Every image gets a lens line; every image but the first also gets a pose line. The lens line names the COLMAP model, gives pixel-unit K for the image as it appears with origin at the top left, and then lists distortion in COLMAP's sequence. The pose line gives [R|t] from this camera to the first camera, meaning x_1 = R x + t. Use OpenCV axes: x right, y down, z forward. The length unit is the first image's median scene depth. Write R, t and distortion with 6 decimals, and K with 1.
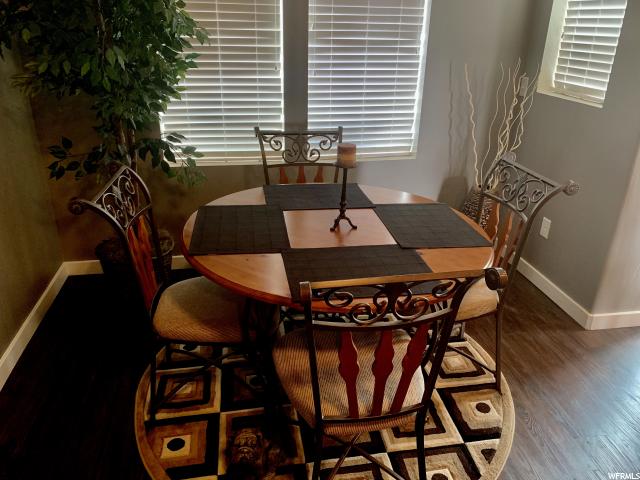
lens RADIAL K [[497.7, 0, 320.0], [0, 497.7, 240.0], [0, 0, 1]] dist [0.009568, 0.000436]
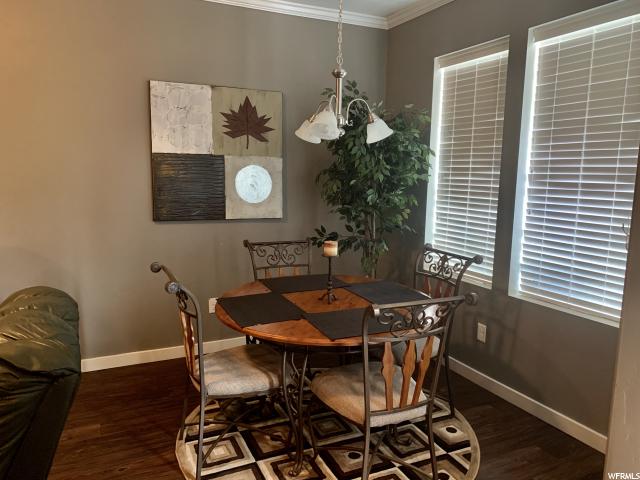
lens RADIAL K [[497.7, 0, 320.0], [0, 497.7, 240.0], [0, 0, 1]] dist [0.009568, 0.000436]
pose [[0.264185, 0.121787, -0.956752, 0.871831], [-0.396266, 0.918106, 0.007448, -0.119894], [0.879306, 0.377160, 0.290810, 0.346722]]
